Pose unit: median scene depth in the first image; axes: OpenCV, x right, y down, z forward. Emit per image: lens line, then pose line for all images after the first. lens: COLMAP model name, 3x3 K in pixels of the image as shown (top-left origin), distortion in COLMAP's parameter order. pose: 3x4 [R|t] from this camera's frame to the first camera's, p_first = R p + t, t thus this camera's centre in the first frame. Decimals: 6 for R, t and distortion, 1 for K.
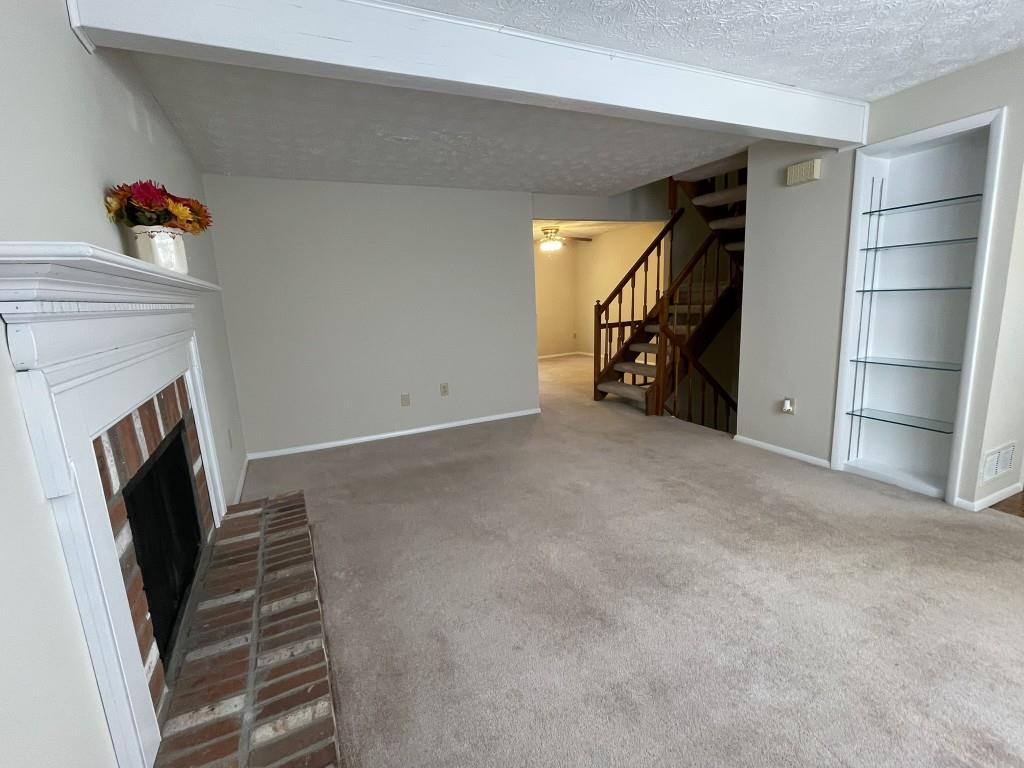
lens RADIAL K [[472.3, 0, 512.0], [0, 472.3, 384.0], [0, 0, 1]] dist [0.000347, 0.000606]
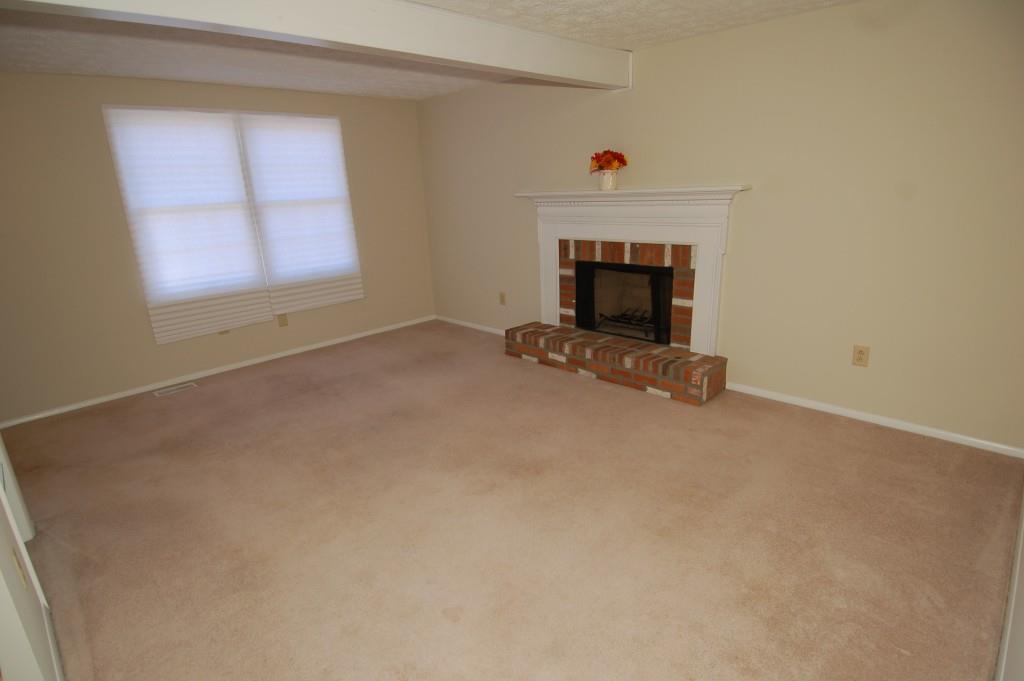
lens RADIAL K [[534.4, 0, 512.0], [0, 534.4, 340.5], [0, 0, 1]] dist [-0.000008, -0.000006]
pose [[-0.941353, 0.185011, -0.282178, 0.415301], [0.034595, 0.884789, 0.464706, -0.580462], [0.335644, 0.427691, -0.839300, 2.414994]]
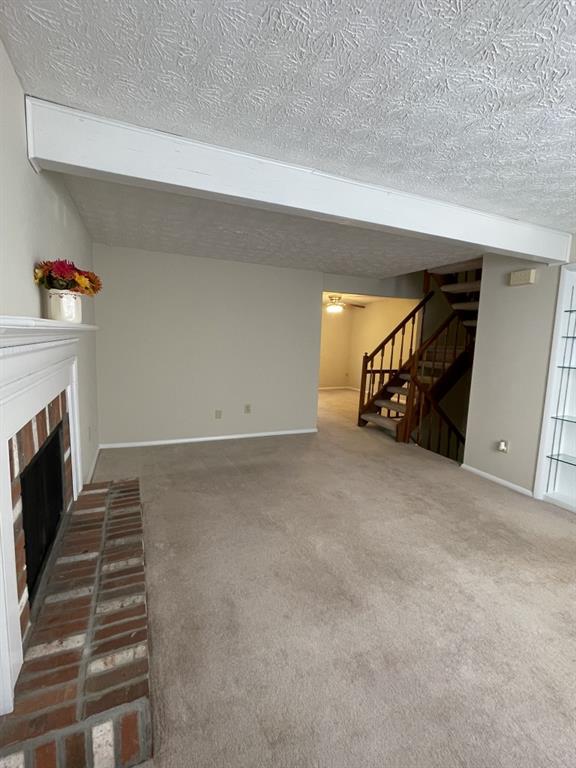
lens RADIAL K [[354.2, 0, 289.6], [0, 354.2, 379.3], [0, 0, 1]] dist [0.000347, 0.000606]
pose [[0.995895, 0.086866, -0.025441, -0.010842], [-0.088358, 0.993965, -0.065011, -0.035523], [0.019640, 0.066992, 0.997560, -0.034973]]
